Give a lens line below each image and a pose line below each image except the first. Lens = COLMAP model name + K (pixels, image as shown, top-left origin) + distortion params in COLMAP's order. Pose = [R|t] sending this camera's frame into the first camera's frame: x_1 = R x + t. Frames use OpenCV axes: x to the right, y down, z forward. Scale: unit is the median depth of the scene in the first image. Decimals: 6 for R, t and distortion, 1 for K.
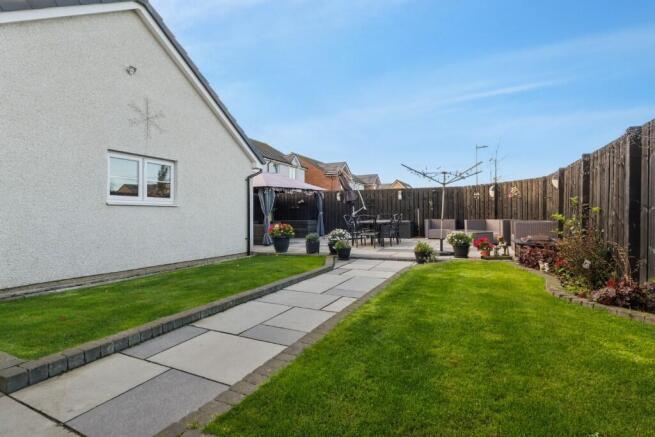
lens RADIAL K [[314.0, 0, 326.9], [0, 314.0, 217.0], [0, 0, 1]] dist [0.005780, 0.000590]
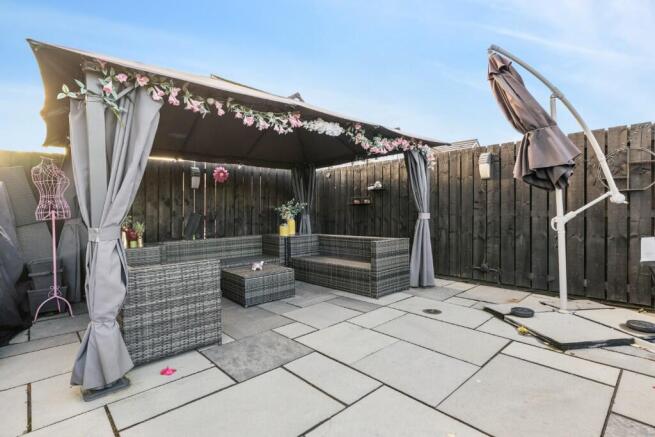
lens RADIAL K [[314.0, 0, 330.3], [0, 314.0, 218.7], [0, 0, 1]] dist [0.005780, 0.000590]
pose [[0.936889, 0.017711, -0.349179, 0.003225], [-0.018800, 0.999823, 0.000269, -0.008558], [0.349122, 0.006312, 0.937056, 0.671988]]
